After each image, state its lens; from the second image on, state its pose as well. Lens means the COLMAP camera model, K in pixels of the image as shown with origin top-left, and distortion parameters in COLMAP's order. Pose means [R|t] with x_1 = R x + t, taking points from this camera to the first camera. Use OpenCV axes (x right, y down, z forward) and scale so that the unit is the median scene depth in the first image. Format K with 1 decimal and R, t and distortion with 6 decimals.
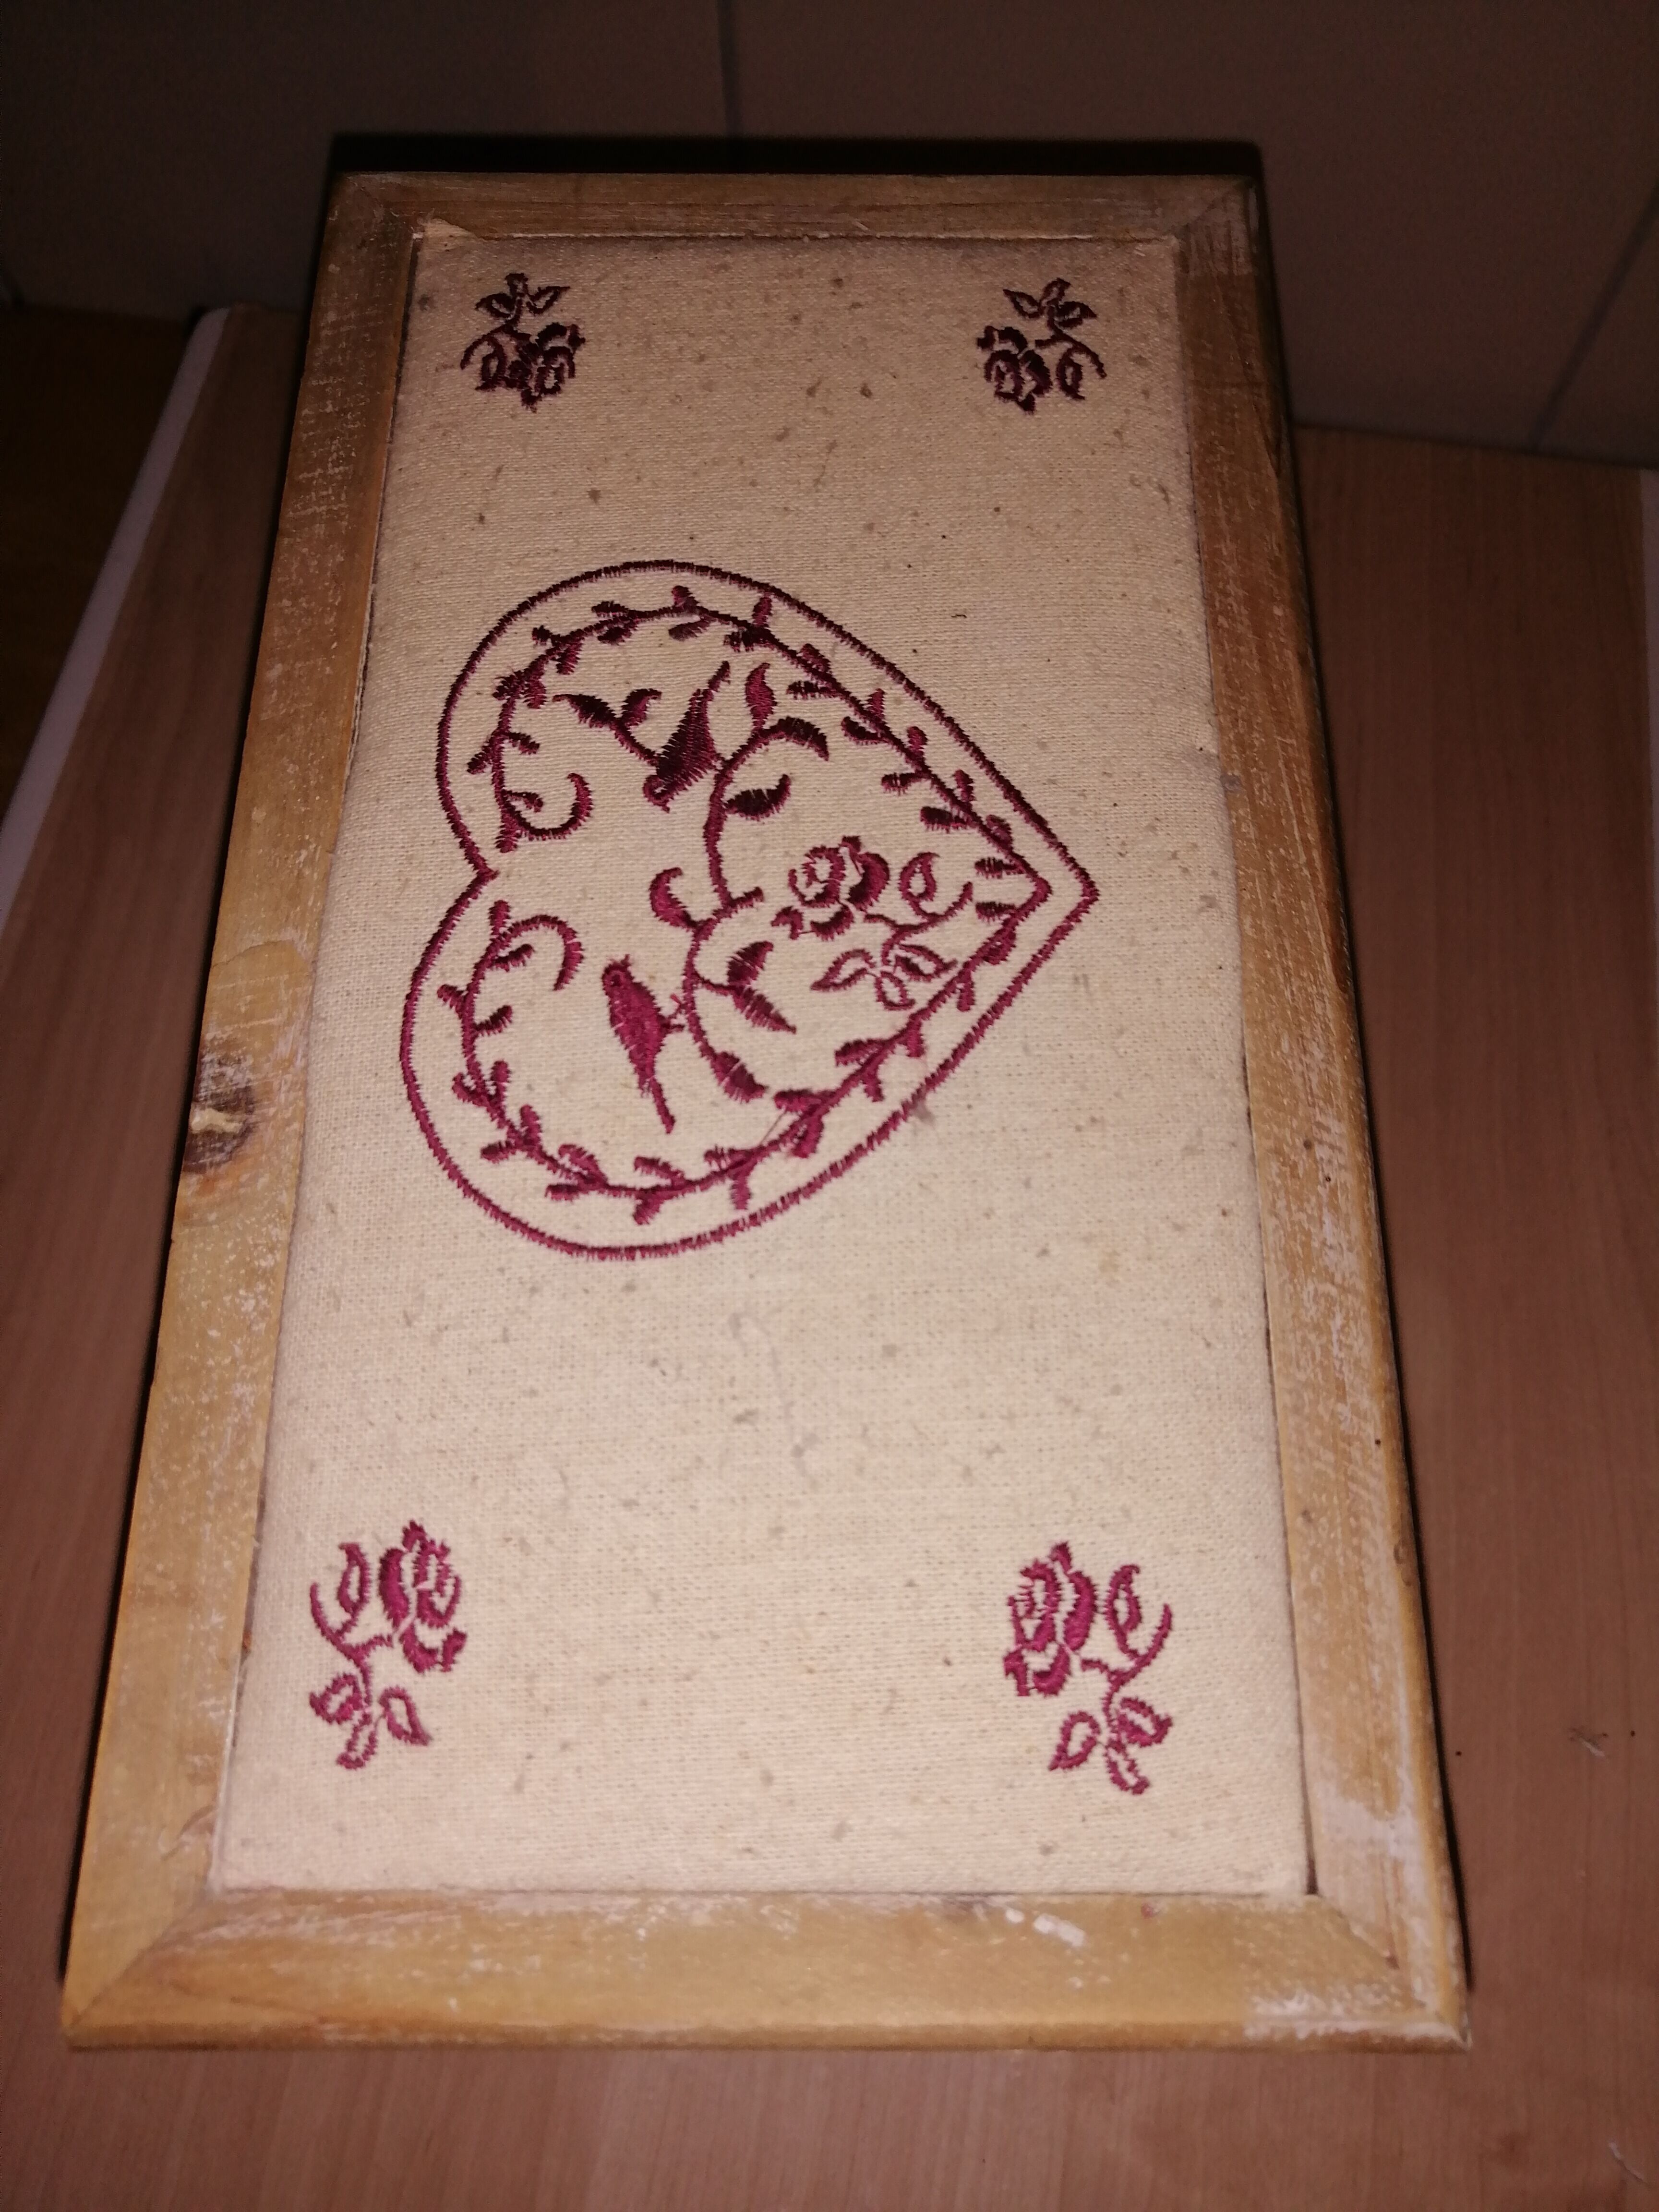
lens RADIAL K [[1669.3, 0, 868.6], [0, 1669.3, 1205.8], [0, 0, 1]] dist [0.002572, -0.054110]
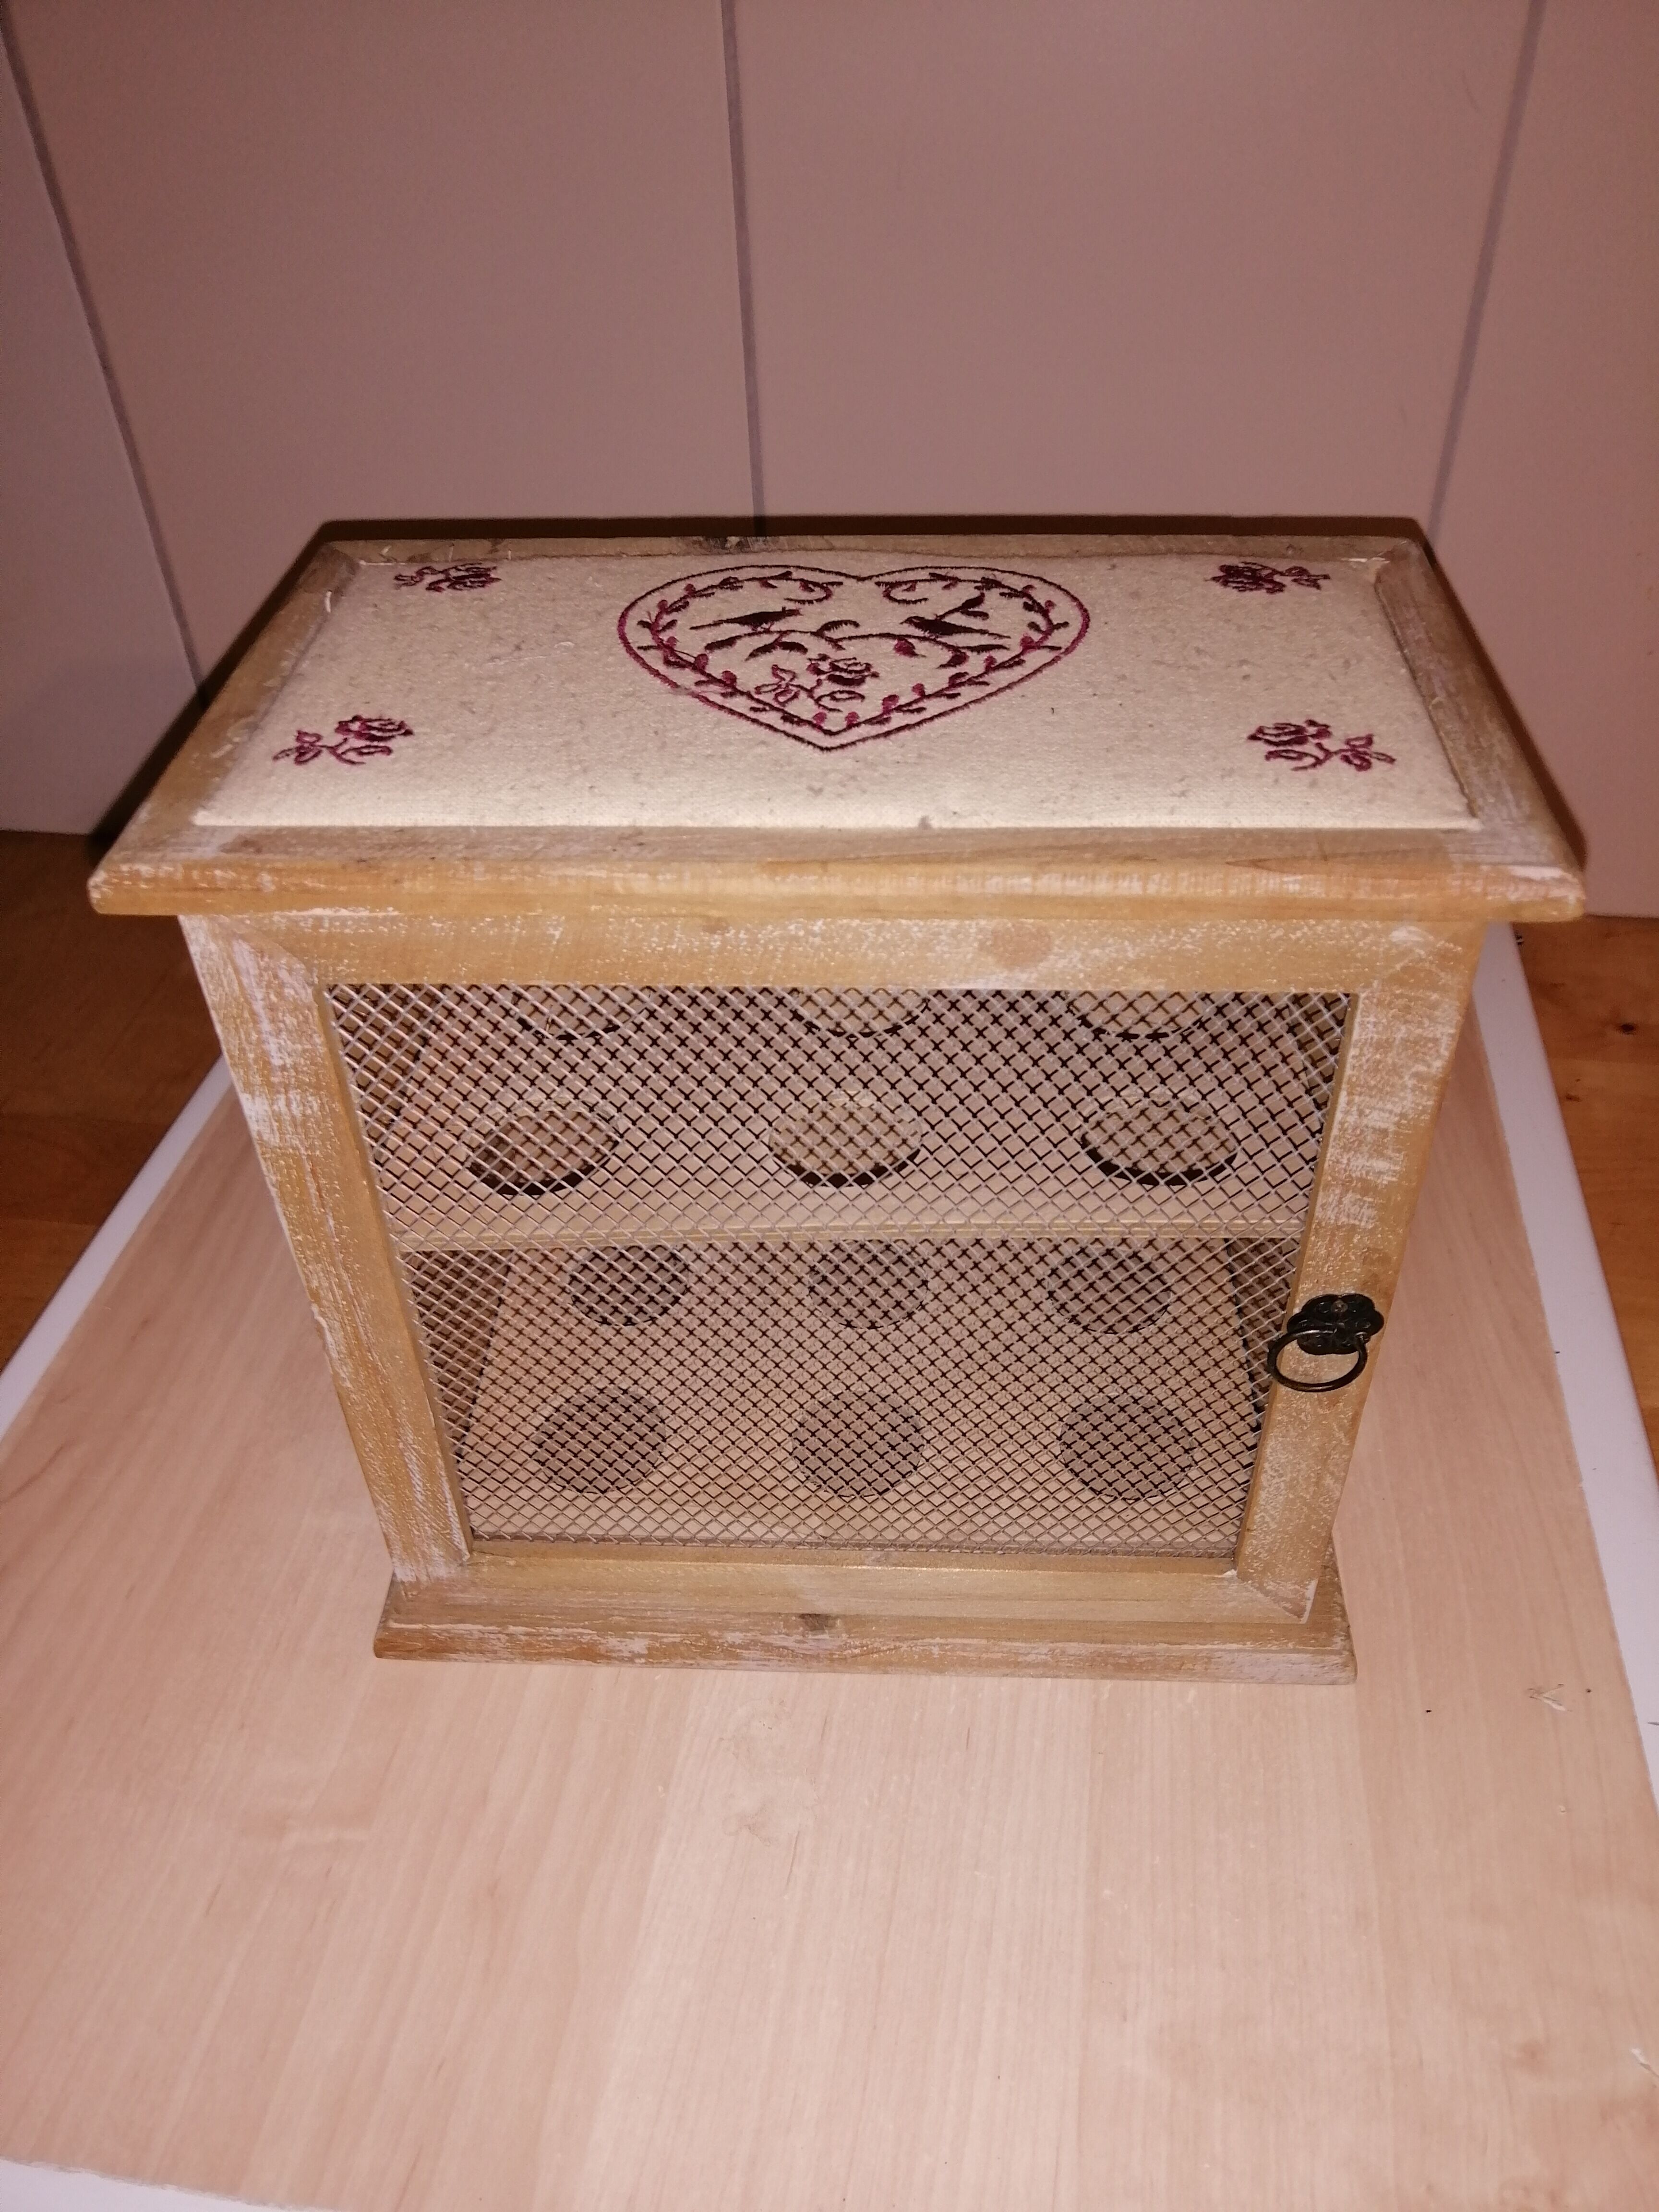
lens RADIAL K [[1709.3, 0, 829.5], [0, 1709.3, 1106.0], [0, 0, 1]] dist [0.005243, 0.000428]
pose [[-0.056722, 0.652601, -0.755576, 1.507099], [-0.930150, 0.240445, 0.277503, -0.539680], [0.362773, 0.718539, 0.593378, 0.325191]]
